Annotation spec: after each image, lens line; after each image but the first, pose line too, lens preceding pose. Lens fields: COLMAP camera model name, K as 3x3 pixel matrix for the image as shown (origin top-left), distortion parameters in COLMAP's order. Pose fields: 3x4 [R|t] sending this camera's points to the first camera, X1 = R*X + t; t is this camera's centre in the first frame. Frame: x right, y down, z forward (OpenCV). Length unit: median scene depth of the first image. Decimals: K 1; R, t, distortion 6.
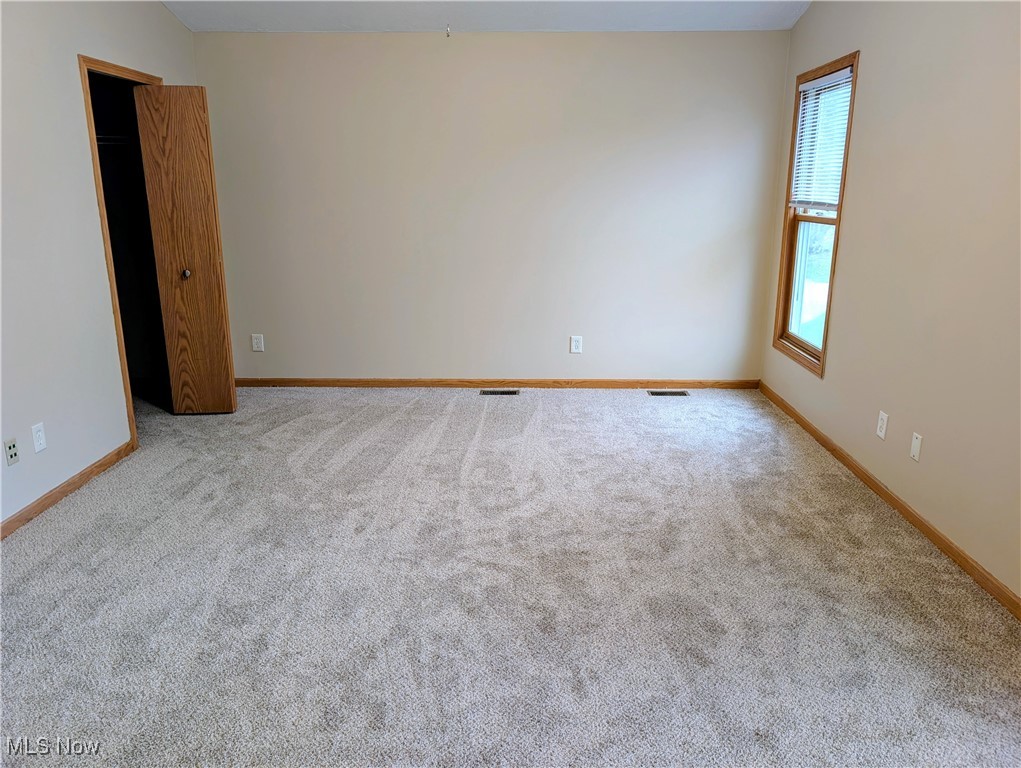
lens RADIAL K [[724.9, 0, 512.0], [0, 724.9, 356.4], [0, 0, 1]] dist [0.074197, -0.074397]
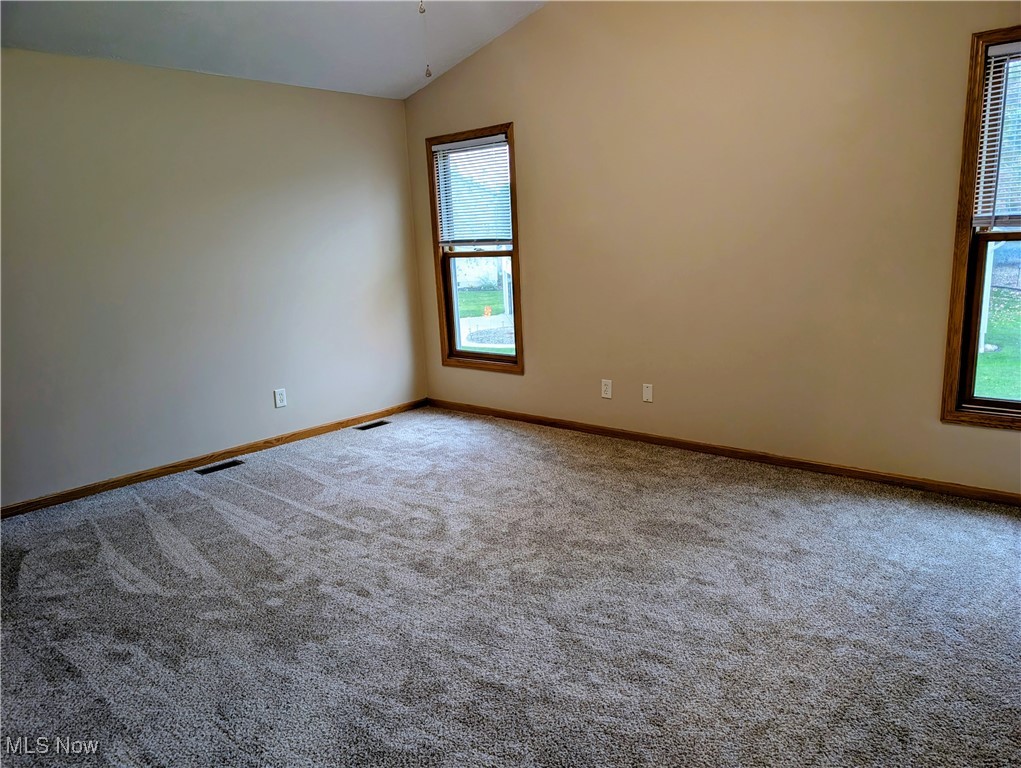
lens RADIAL K [[722.9, 0, 510.5], [0, 722.9, 384.0], [0, 0, 1]] dist [0.074337, -0.070629]
pose [[0.657401, -0.179122, 0.731942, -0.539413], [0.217522, 0.975096, 0.043257, -0.013221], [-0.721462, 0.130777, 0.679993, 0.165609]]
